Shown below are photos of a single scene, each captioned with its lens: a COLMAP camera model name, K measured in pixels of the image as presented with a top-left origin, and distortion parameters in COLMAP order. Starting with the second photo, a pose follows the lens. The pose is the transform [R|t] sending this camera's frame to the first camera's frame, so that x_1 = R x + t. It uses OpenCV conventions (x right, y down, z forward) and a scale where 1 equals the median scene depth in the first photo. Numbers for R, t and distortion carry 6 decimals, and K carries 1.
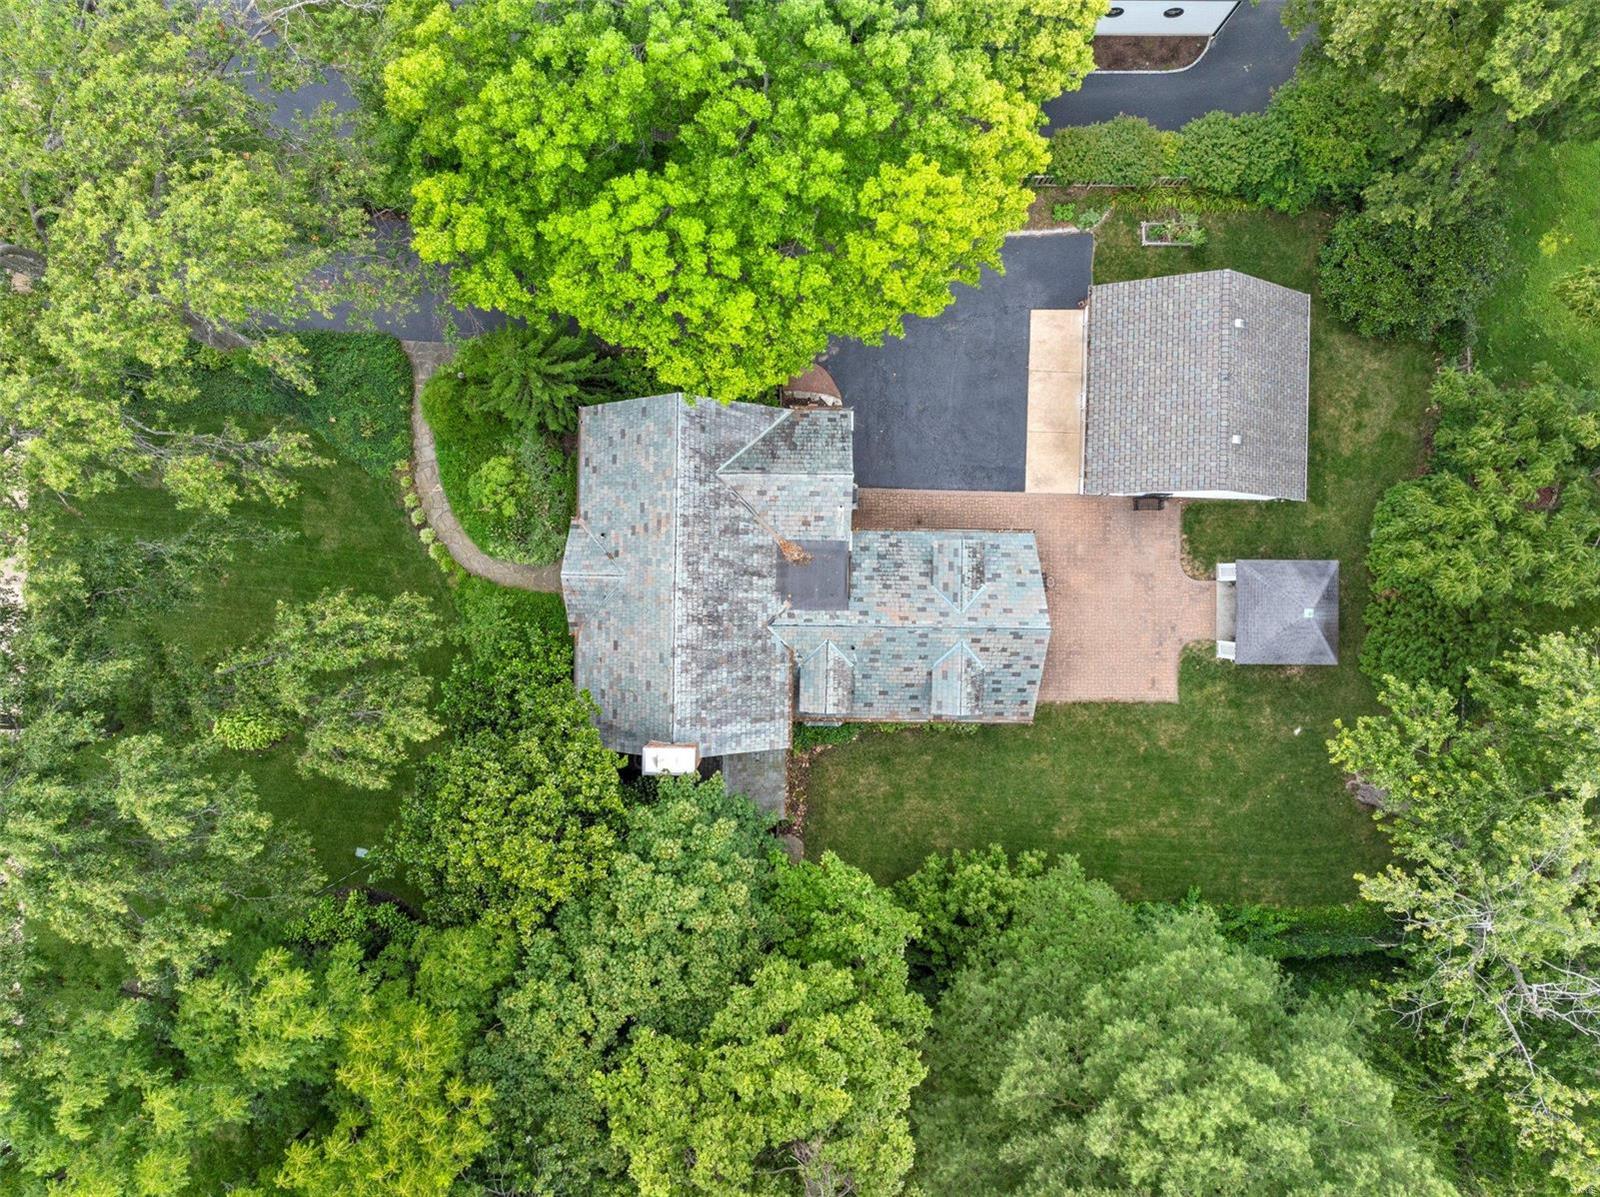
lens RADIAL K [[1103.8, 0, 799.4], [0, 1103.8, 598.5], [0, 0, 1]] dist [-0.031873, -0.001521]
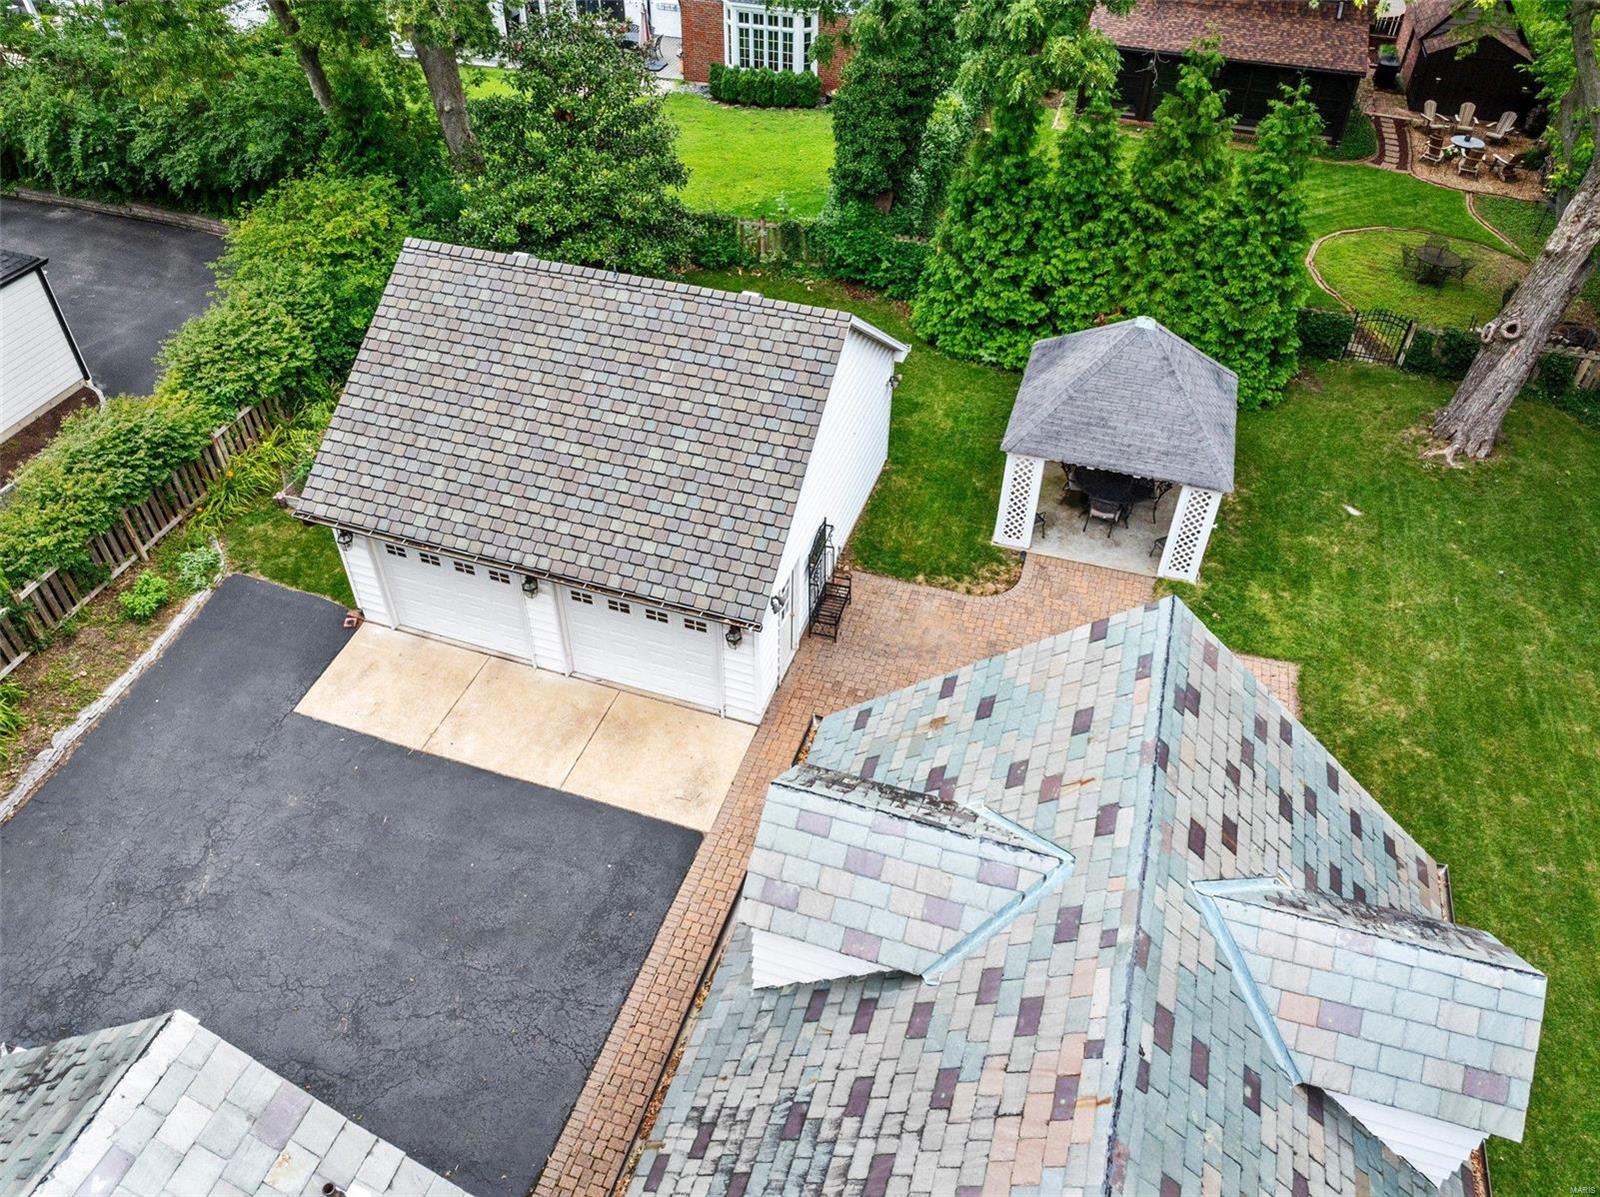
lens RADIAL K [[1103.8, 0, 798.6], [0, 1103.8, 597.1], [0, 0, 1]] dist [-0.031873, -0.001521]
pose [[0.293732, -0.626150, 0.722259, -0.001409], [0.955875, 0.188463, -0.225355, 0.000155], [0.004987, 0.756583, 0.653879, 0.705153]]
